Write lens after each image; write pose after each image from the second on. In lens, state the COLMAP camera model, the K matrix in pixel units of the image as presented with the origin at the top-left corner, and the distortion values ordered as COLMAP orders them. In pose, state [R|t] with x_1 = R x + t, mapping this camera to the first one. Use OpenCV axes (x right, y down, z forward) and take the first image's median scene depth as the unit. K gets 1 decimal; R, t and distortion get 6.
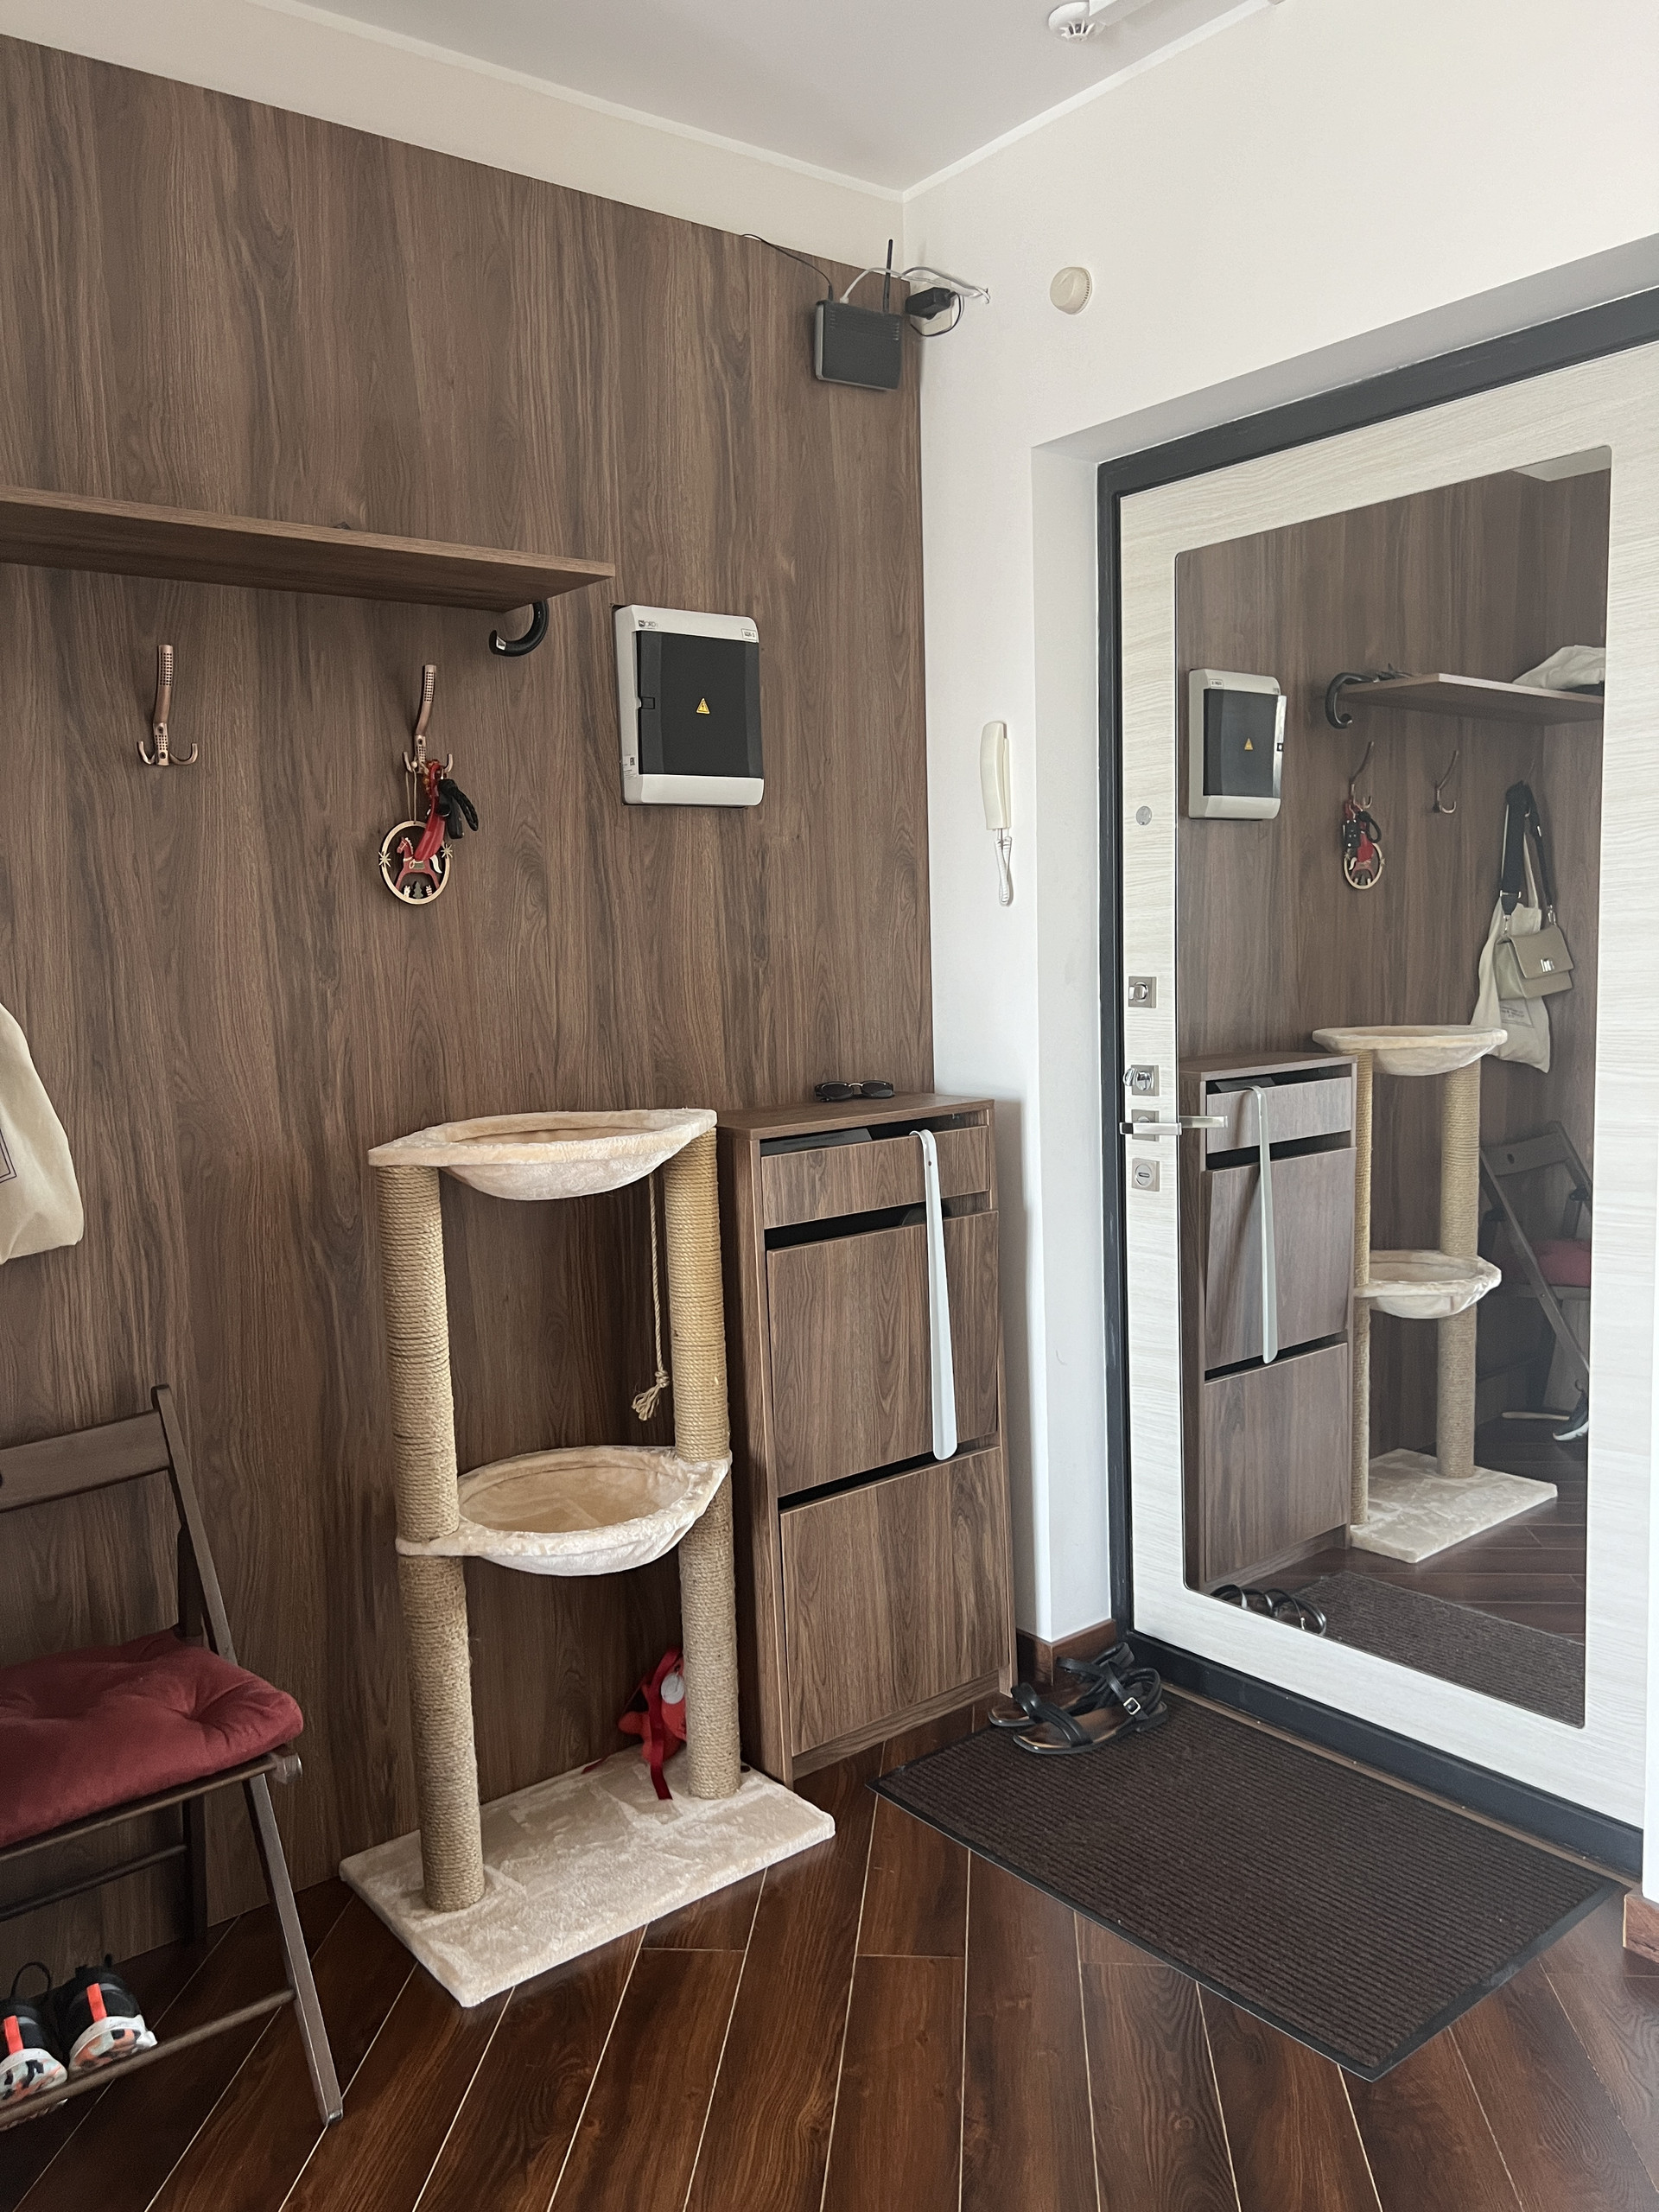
lens RADIAL K [[1669.8, 0, 777.2], [0, 1669.8, 1125.1], [0, 0, 1]] dist [0.071723, -0.104257]
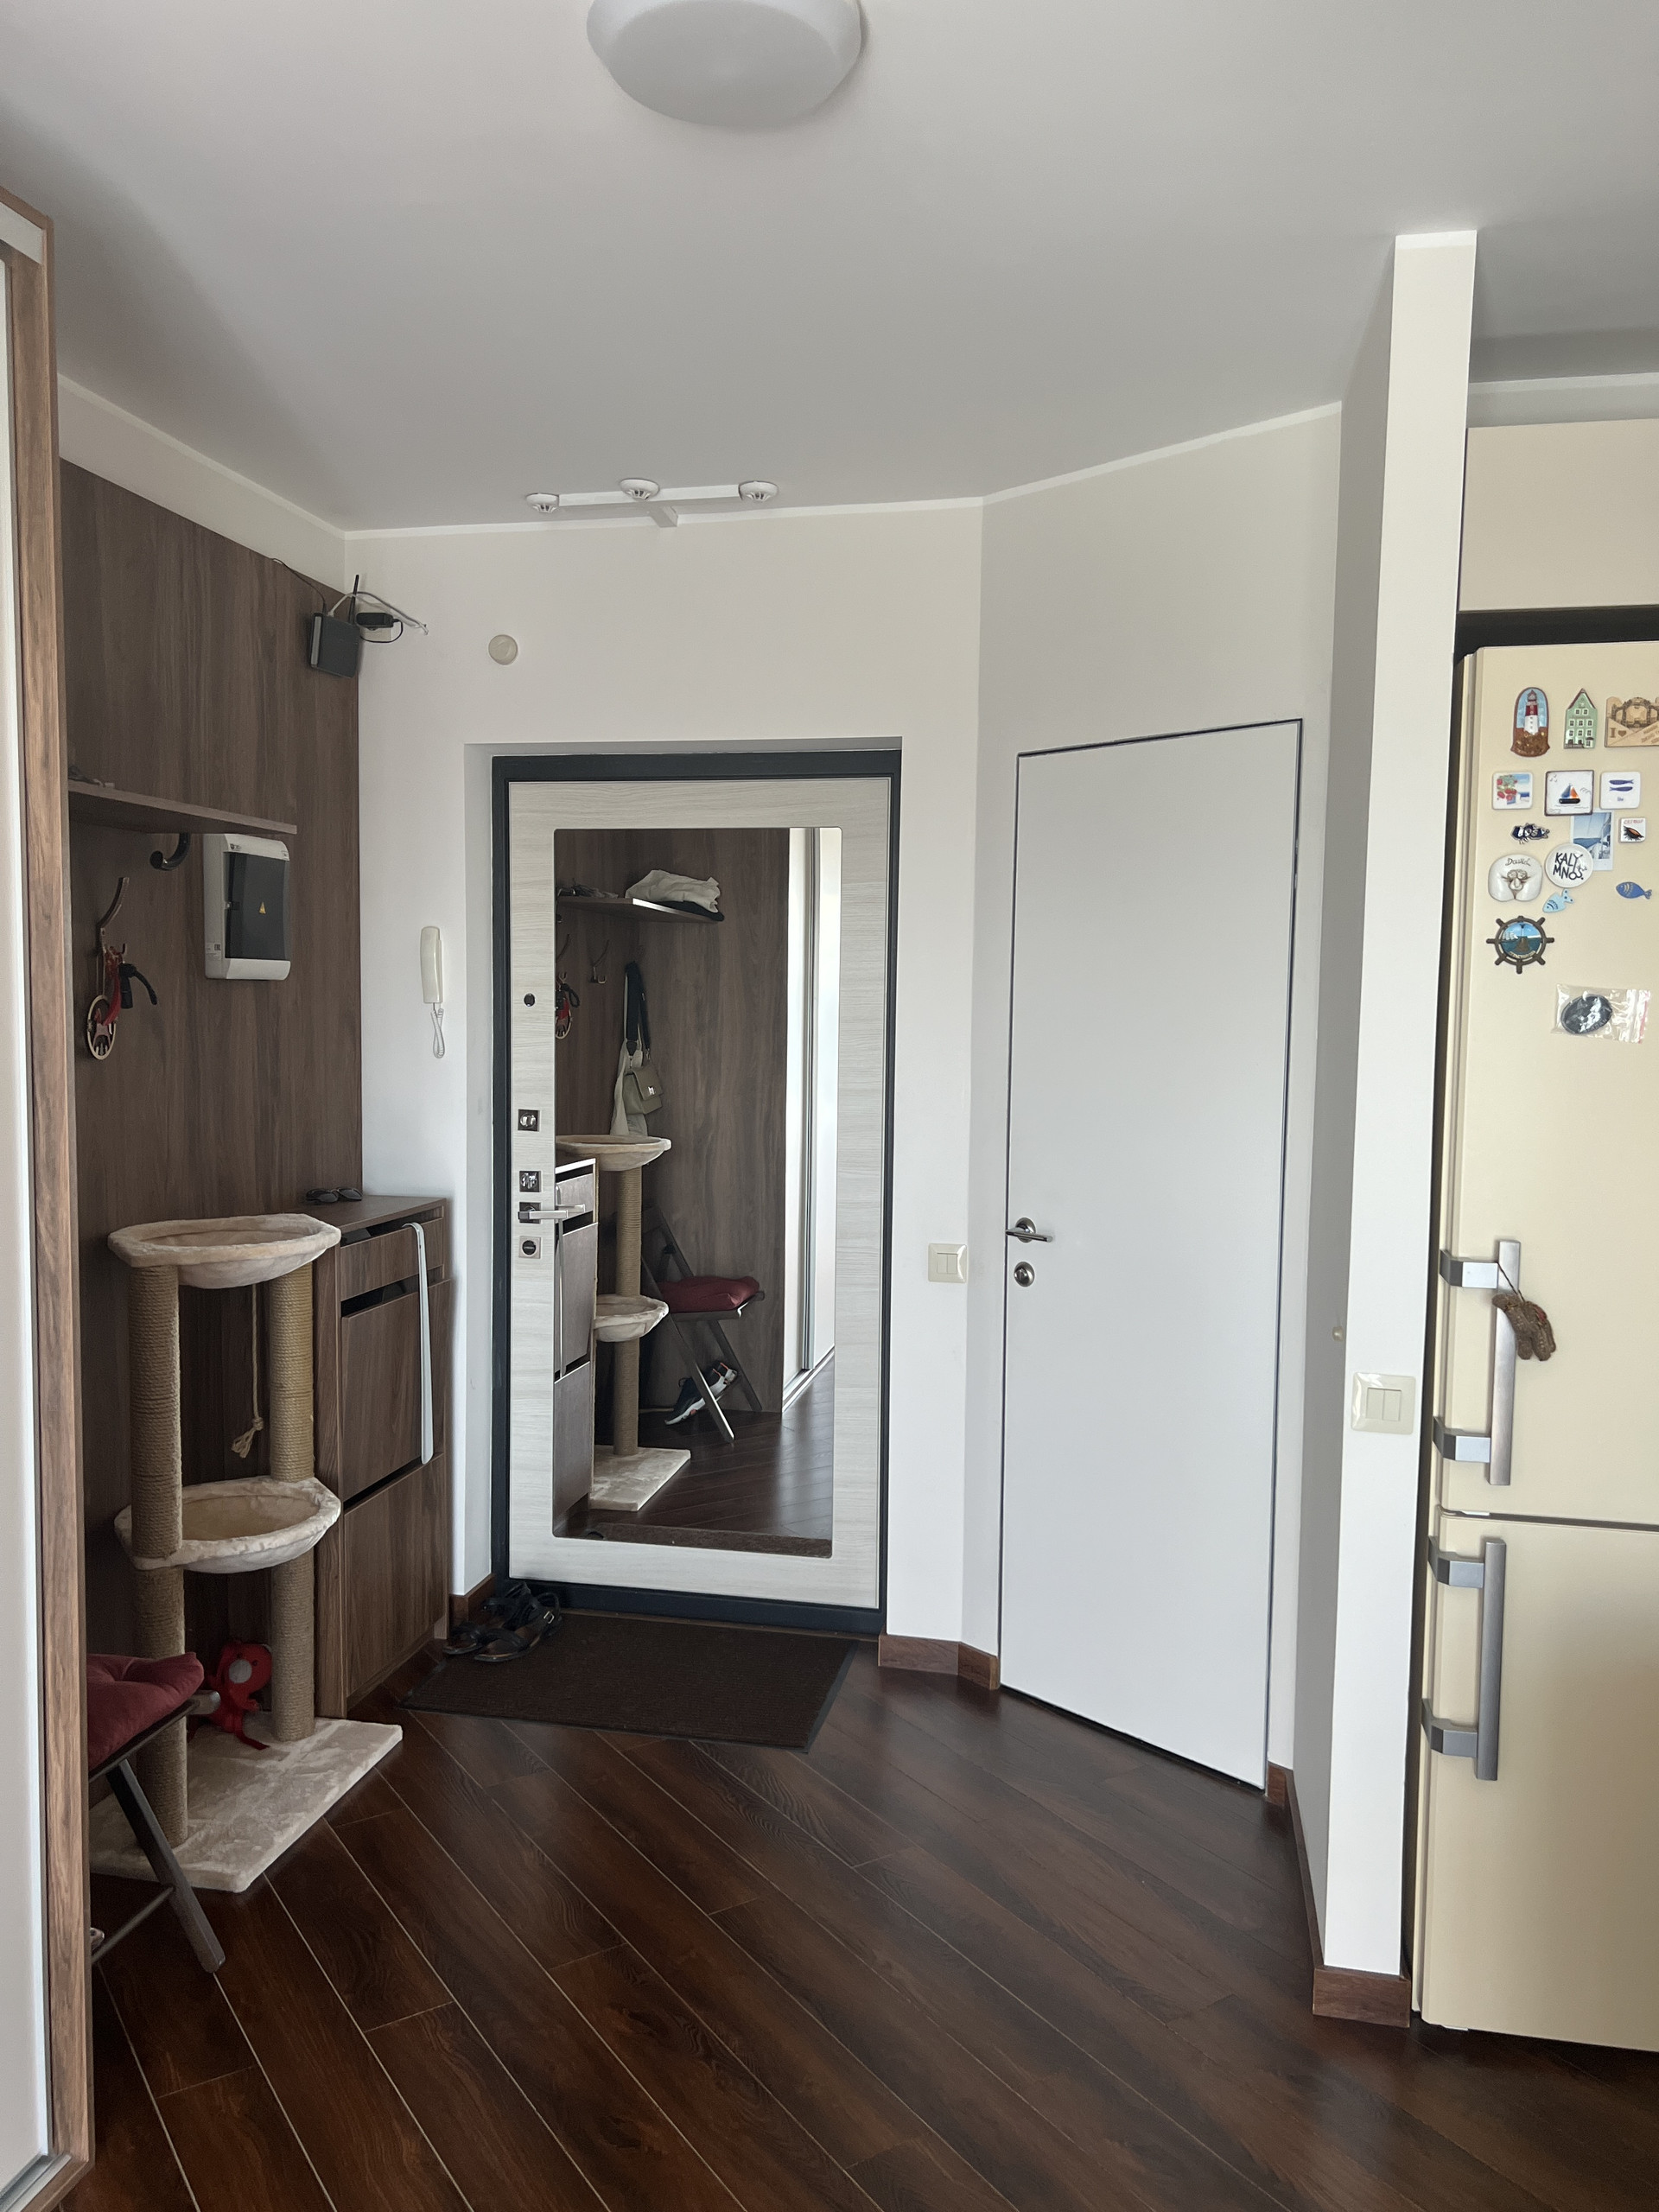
lens RADIAL K [[1688.1, 0, 822.1], [0, 1688.1, 1119.1], [0, 0, 1]] dist [0.046140, -0.056812]
pose [[0.763748, -0.001803, 0.645512, -0.545059], [0.033902, 0.998728, -0.037322, -0.018815], [-0.644624, 0.050389, 0.762837, -0.278130]]
